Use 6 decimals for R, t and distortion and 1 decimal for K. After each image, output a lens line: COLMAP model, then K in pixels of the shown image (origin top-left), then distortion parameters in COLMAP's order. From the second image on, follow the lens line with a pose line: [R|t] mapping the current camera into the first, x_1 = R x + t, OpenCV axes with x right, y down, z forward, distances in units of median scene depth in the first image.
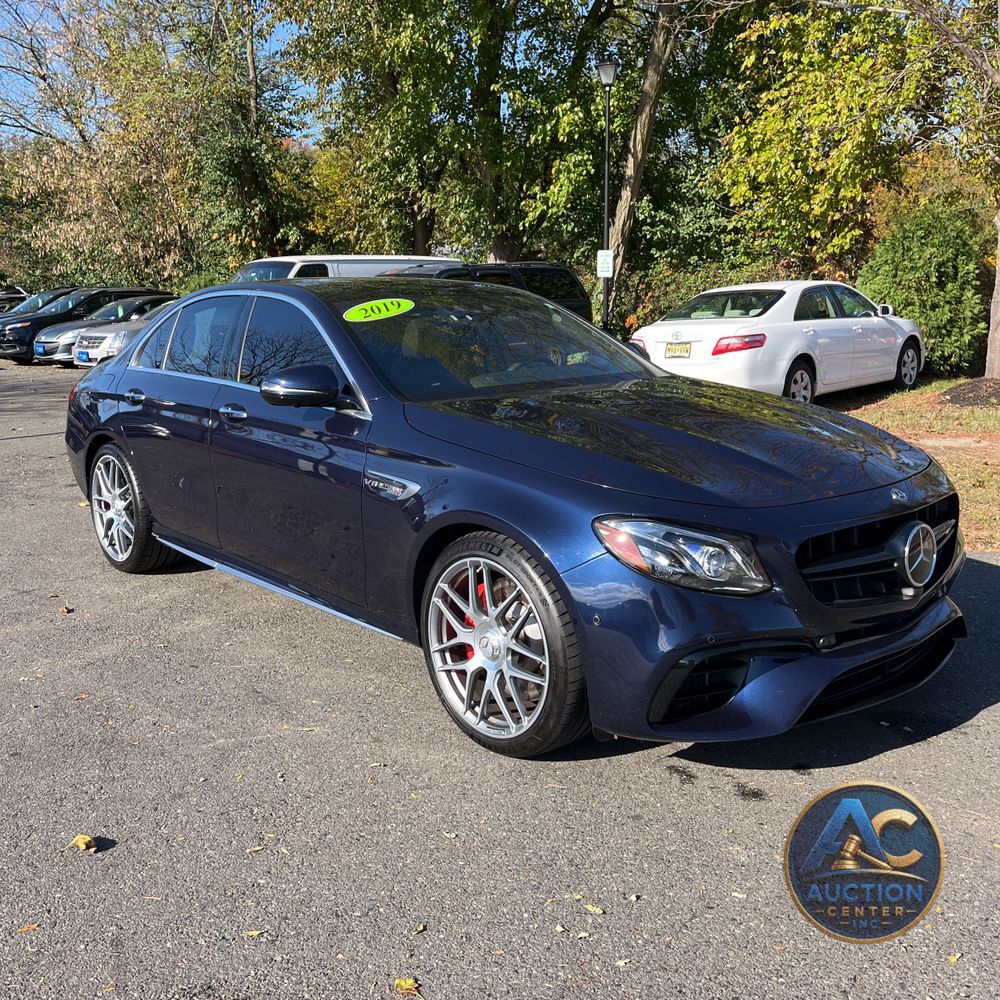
lens RADIAL K [[993.0, 0, 500.0], [0, 993.0, 500.0], [0, 0, 1]] dist [0.029078, -0.024743]
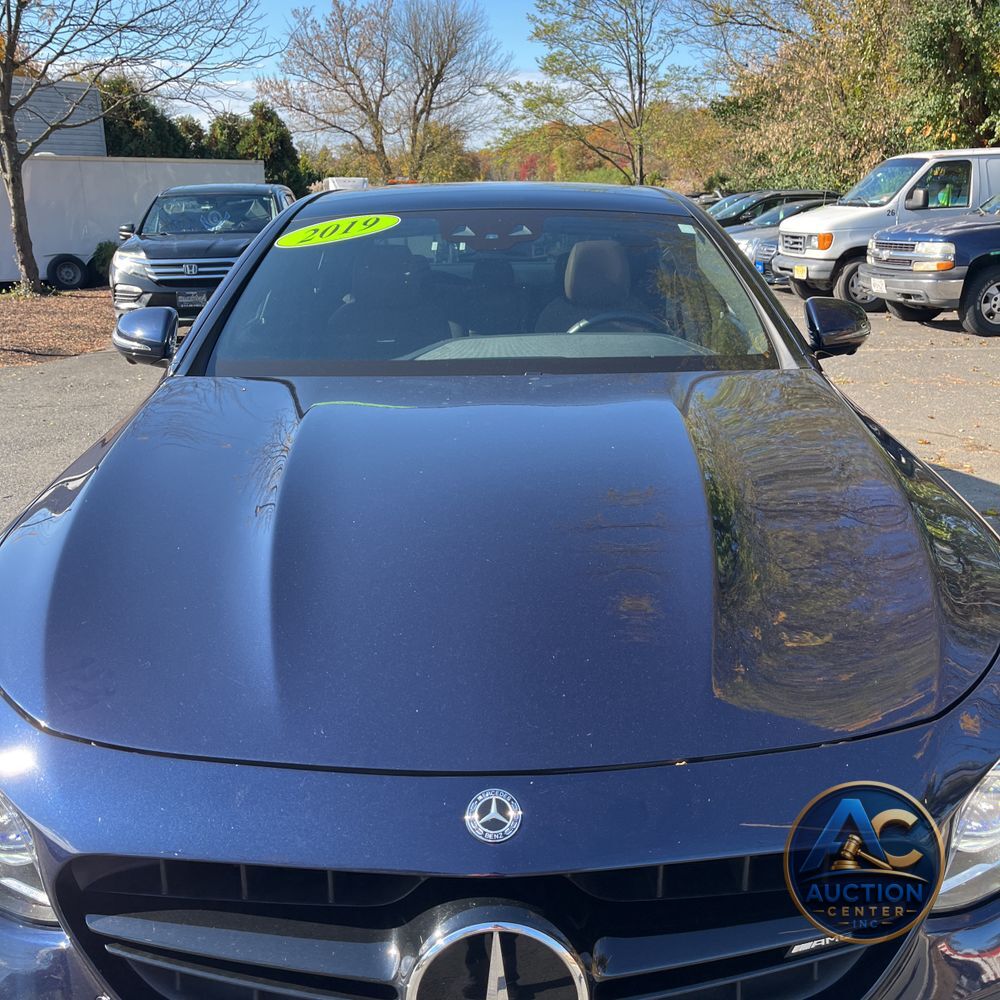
lens RADIAL K [[994.4, 0, 503.1], [0, 994.4, 504.5], [0, 0, 1]] dist [0.025025, -0.013099]
pose [[0.755411, 0.196980, -0.624942, 0.111797], [-0.136245, 0.980118, 0.144242, -0.030364], [0.640930, -0.023817, 0.767230, 0.134536]]
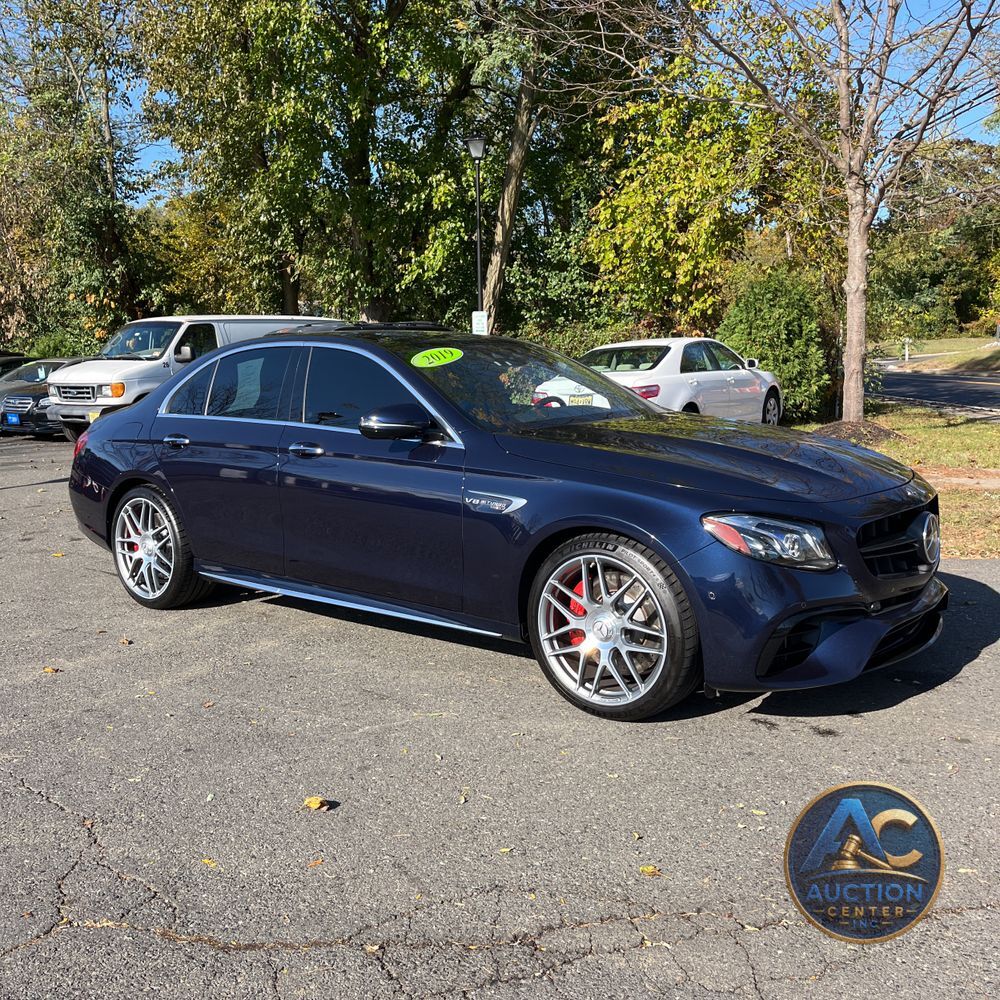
lens RADIAL K [[987.4, 0, 503.2], [0, 987.4, 496.0], [0, 0, 1]] dist [0.025842, 0.001219]
pose [[0.985808, -0.030226, 0.165133, -0.060484], [0.040462, 0.997439, -0.058981, 0.009824], [-0.162928, 0.064826, 0.984506, -0.031293]]
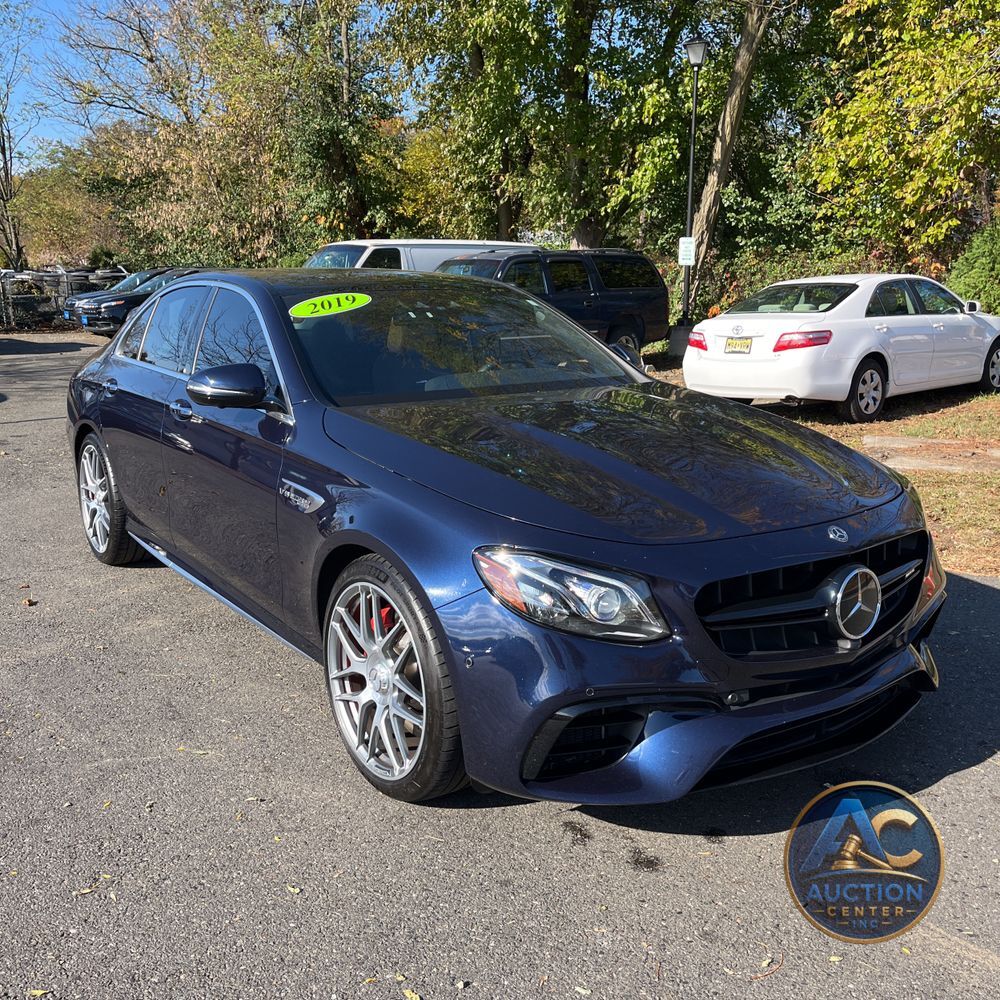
lens RADIAL K [[994.4, 0, 503.1], [0, 994.4, 504.5], [0, 0, 1]] dist [0.025025, -0.013099]
pose [[0.994839, 0.038349, -0.093940, 0.034648], [-0.036522, 0.999110, 0.021089, -0.007089], [0.094665, -0.017550, 0.995354, 0.018087]]
